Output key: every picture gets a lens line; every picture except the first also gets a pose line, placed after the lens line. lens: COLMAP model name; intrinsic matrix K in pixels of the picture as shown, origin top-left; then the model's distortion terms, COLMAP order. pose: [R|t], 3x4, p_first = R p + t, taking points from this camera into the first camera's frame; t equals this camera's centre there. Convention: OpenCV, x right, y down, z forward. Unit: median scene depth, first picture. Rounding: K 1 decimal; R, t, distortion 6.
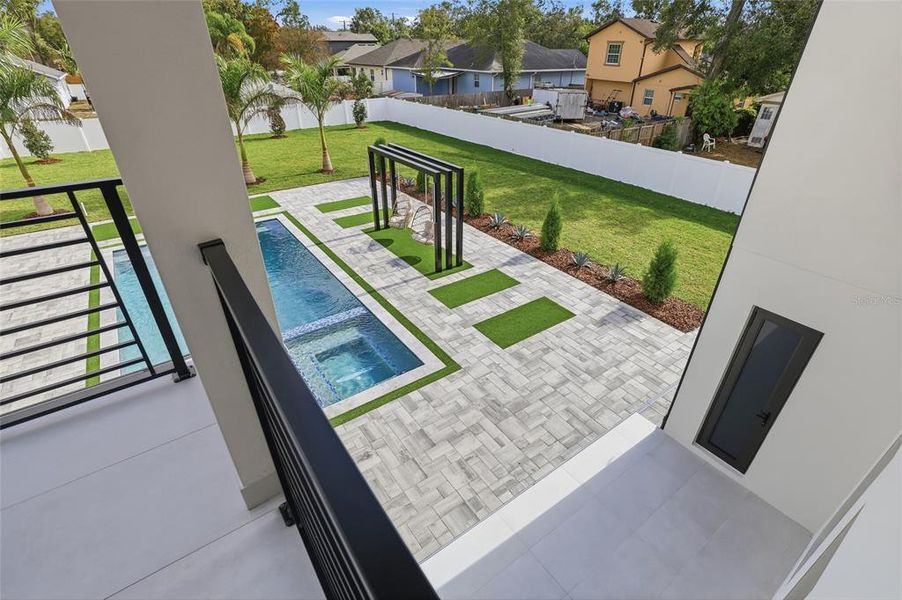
lens RADIAL K [[431.6, 0, 452.7], [0, 431.6, 295.7], [0, 0, 1]] dist [-0.018769, 0.005122]
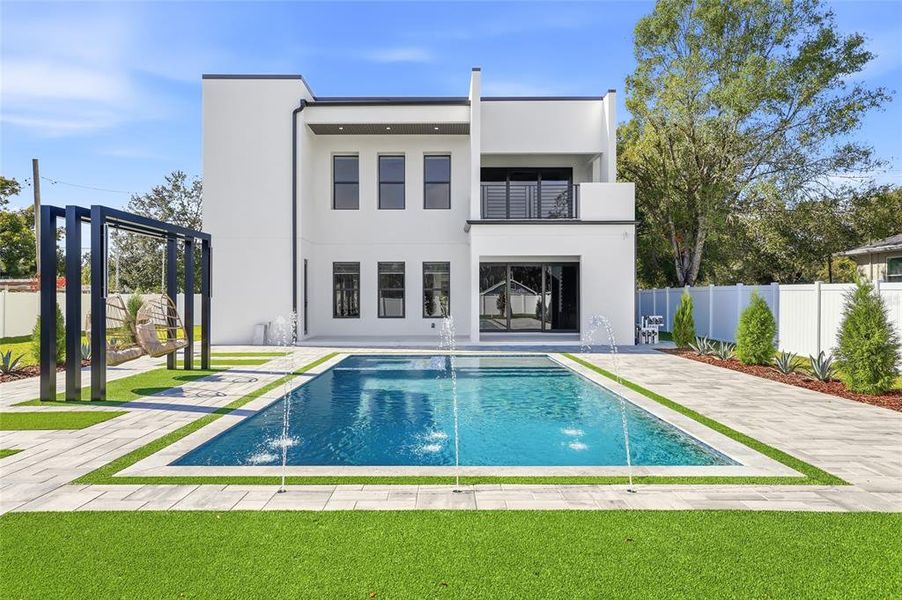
lens RADIAL K [[601.1, 0, 452.9], [0, 601.1, 300.2], [0, 0, 1]] dist [0.009840, 0.008131]
pose [[-0.826587, -0.013333, 0.562652, -0.643772], [0.272457, 0.865286, 0.420769, -0.317215], [-0.492465, 0.501100, -0.711601, 0.989016]]
